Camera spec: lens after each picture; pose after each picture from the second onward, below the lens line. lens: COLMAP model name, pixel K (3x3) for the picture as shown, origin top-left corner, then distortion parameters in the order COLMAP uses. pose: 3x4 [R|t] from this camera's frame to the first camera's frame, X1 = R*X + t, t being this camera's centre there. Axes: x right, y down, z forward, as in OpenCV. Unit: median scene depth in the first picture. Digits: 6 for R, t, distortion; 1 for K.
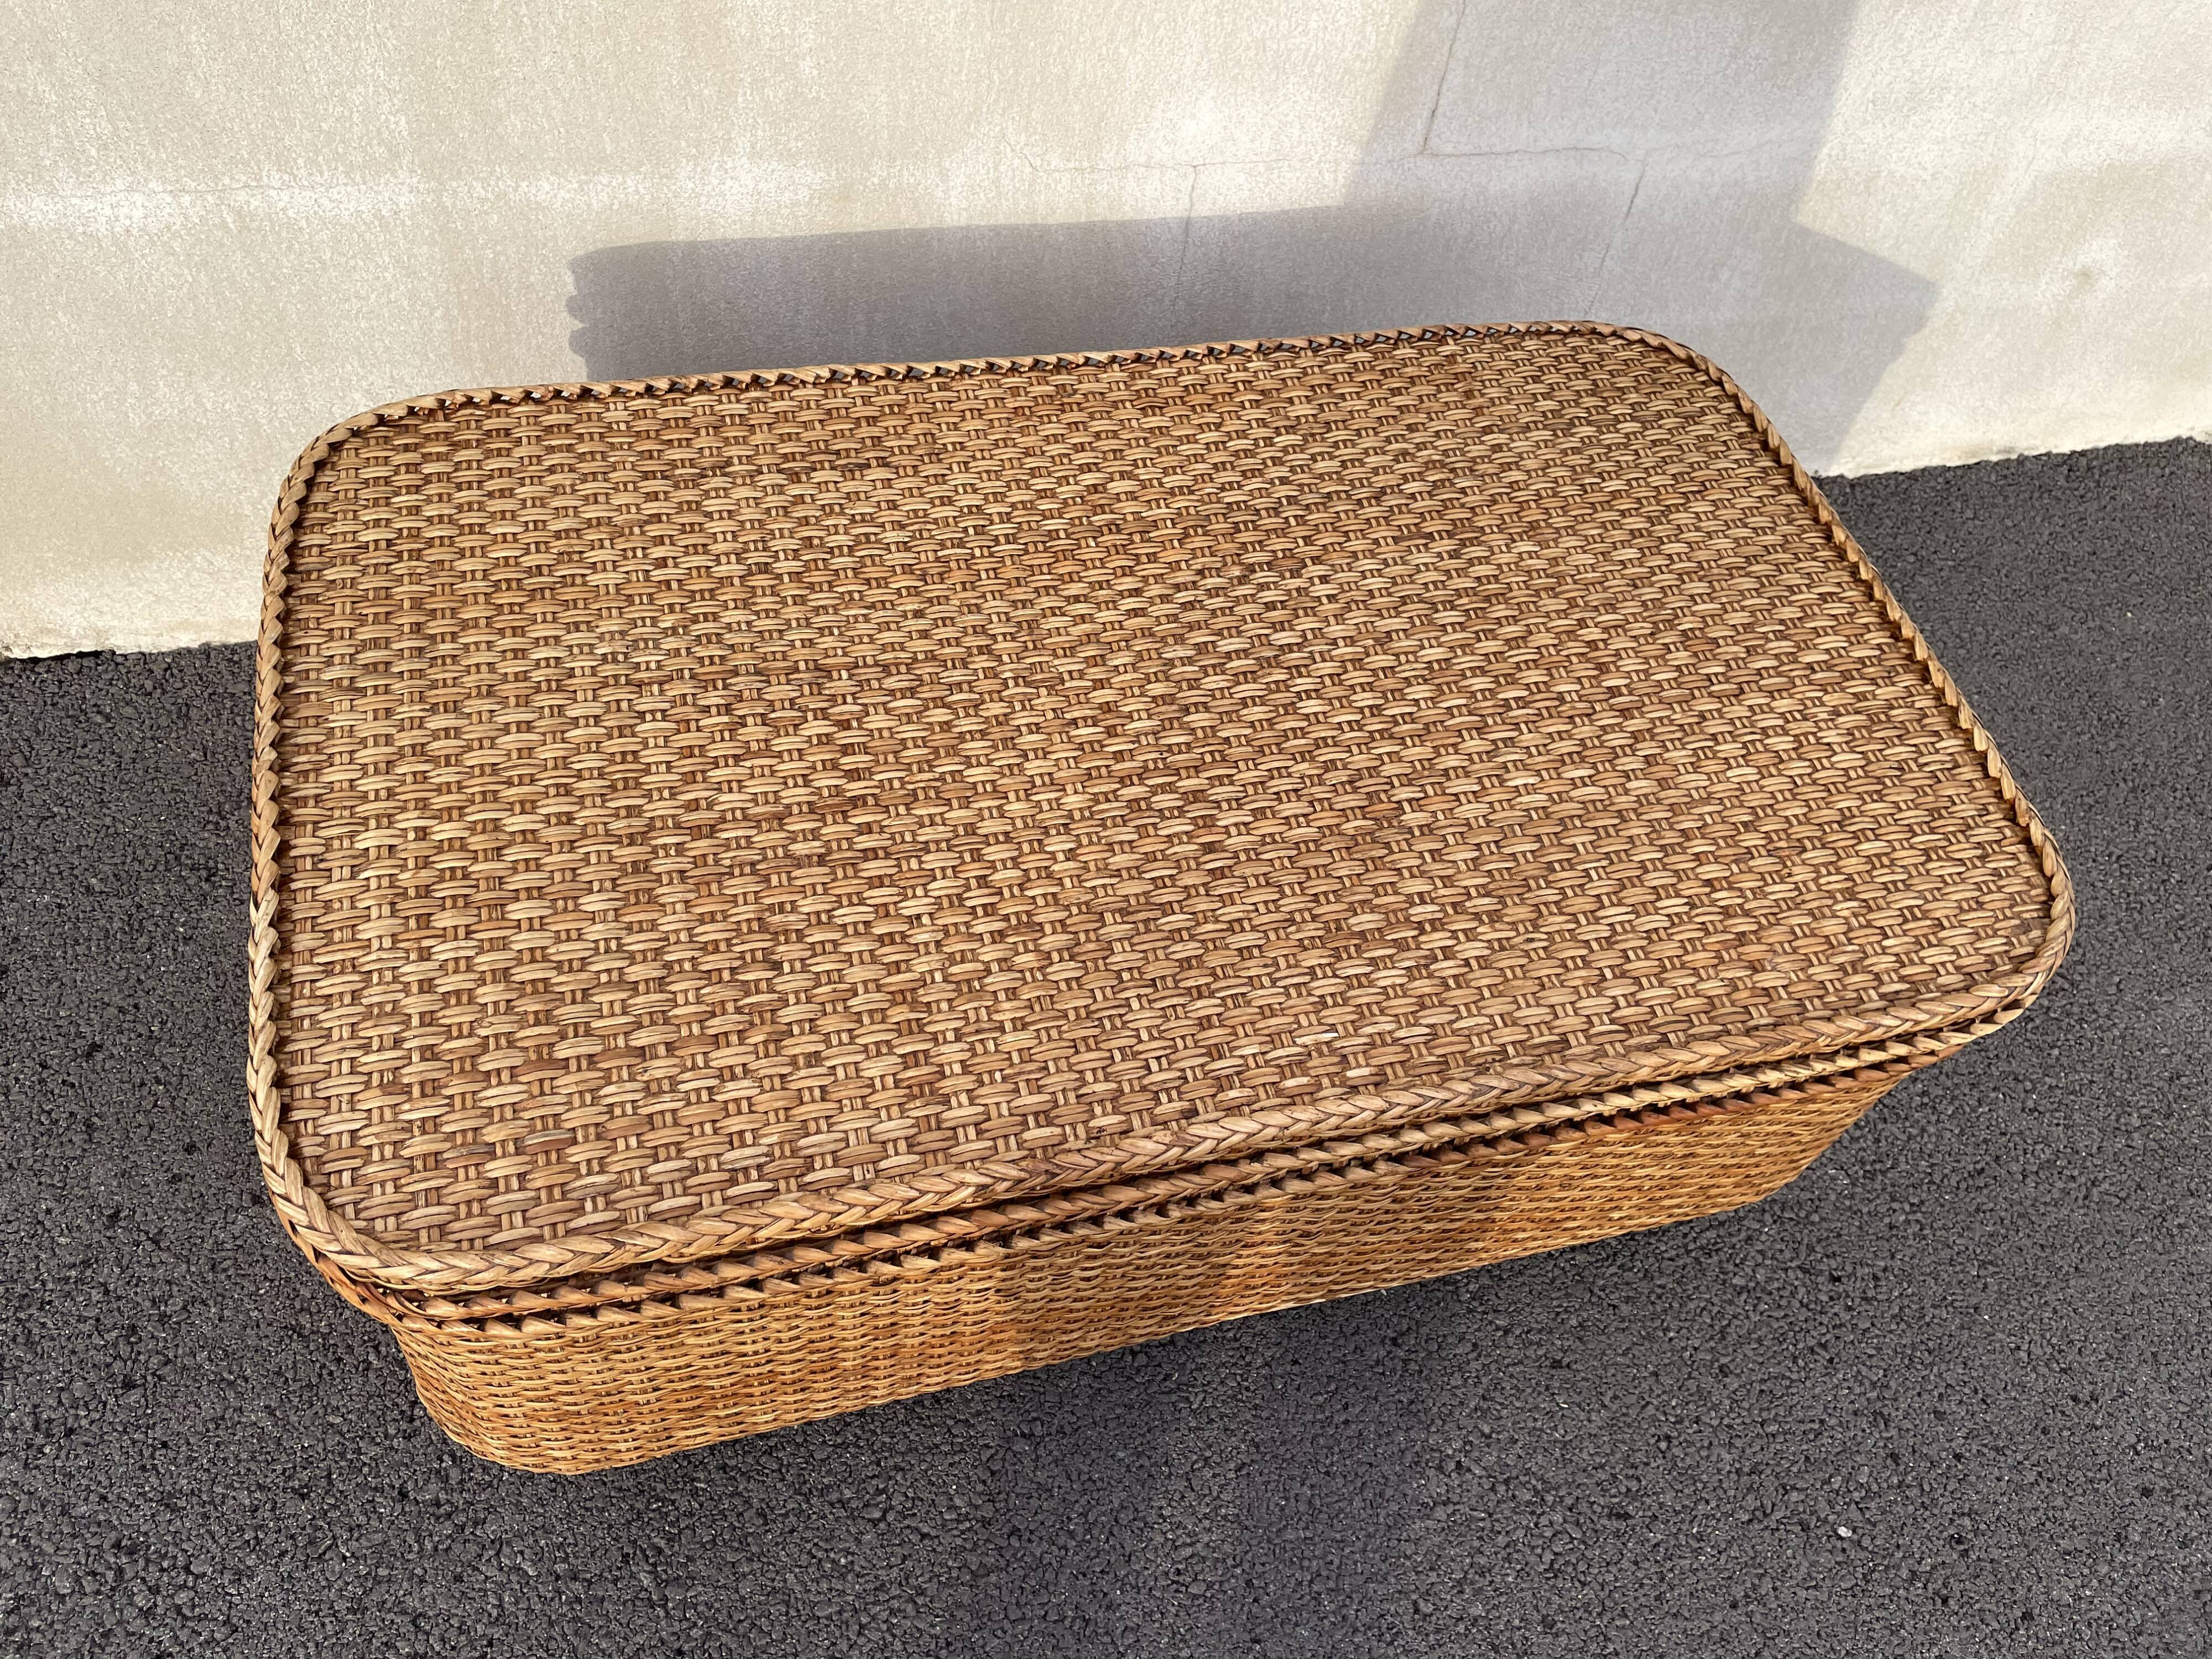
lens RADIAL K [[1630.2, 0, 1104.1], [0, 1630.2, 786.0], [0, 0, 1]] dist [0.075400, -0.098827]
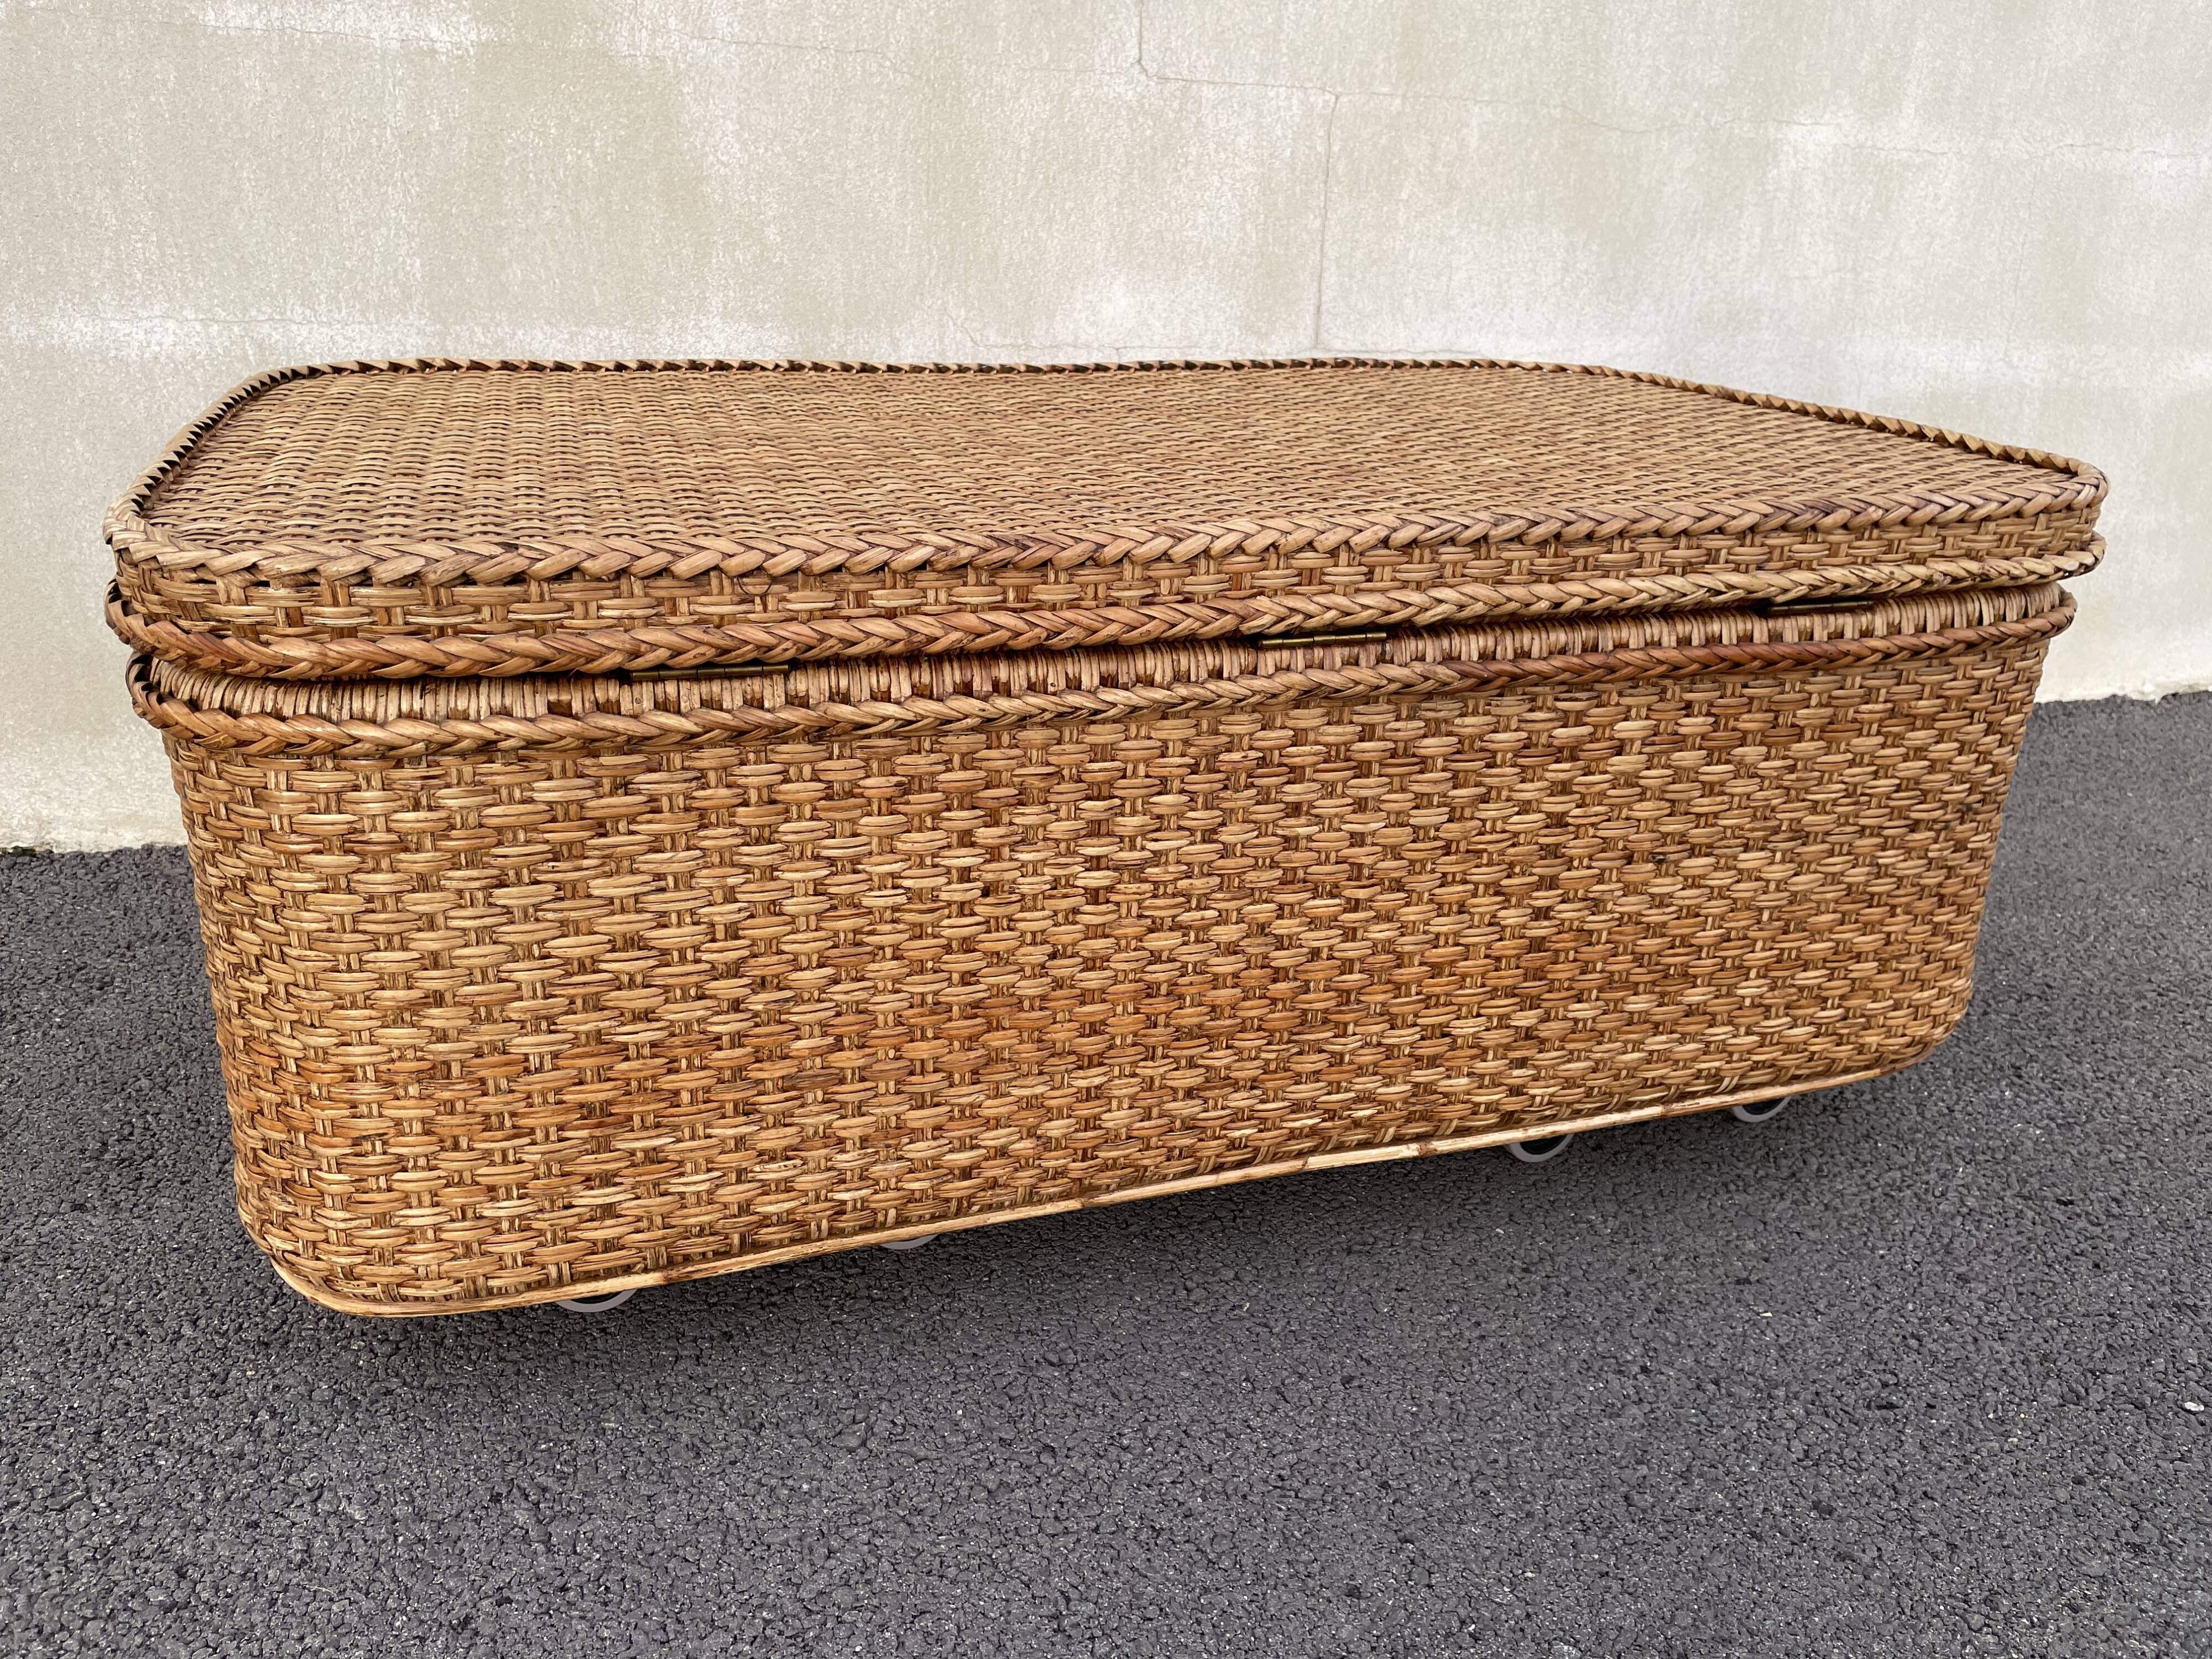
lens RADIAL K [[1630.2, 0, 1103.7], [0, 1630.2, 809.1], [0, 0, 1]] dist [0.075400, -0.098827]
pose [[0.994302, -0.103713, 0.024624, -0.018201], [0.101194, 0.845775, -0.523855, 0.589875], [0.033504, 0.523362, 0.851452, 0.245500]]
